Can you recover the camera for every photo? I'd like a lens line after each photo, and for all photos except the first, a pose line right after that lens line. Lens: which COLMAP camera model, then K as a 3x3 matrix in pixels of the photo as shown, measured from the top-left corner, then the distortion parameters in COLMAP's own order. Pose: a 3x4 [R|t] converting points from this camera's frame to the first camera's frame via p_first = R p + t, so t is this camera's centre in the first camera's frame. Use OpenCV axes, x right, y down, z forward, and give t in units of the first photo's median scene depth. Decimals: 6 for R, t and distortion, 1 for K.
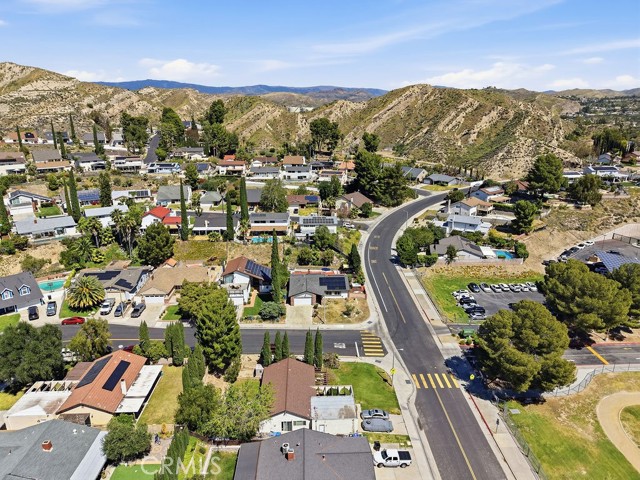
lens RADIAL K [[449.9, 0, 320.0], [0, 449.9, 240.0], [0, 0, 1]] dist [0.004163, 0.000627]
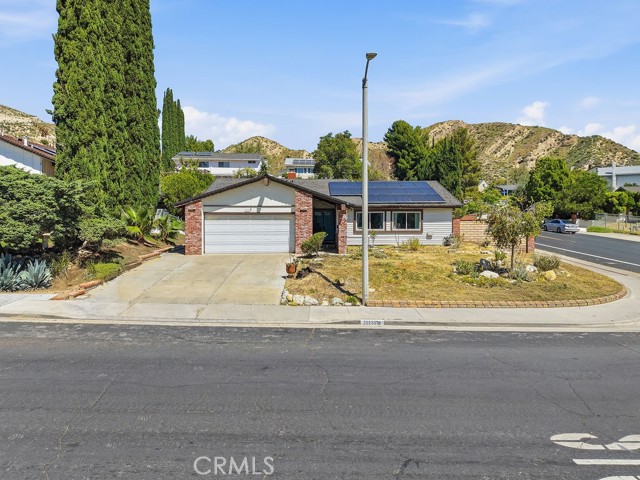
lens RADIAL K [[449.9, 0, 320.0], [0, 449.9, 240.0], [0, 0, 1]] dist [0.004163, 0.000627]
pose [[0.999449, -0.016736, -0.028651, 0.000411], [0.010075, 0.975779, -0.218528, 0.144346], [0.031614, 0.218119, 0.975410, 0.634552]]
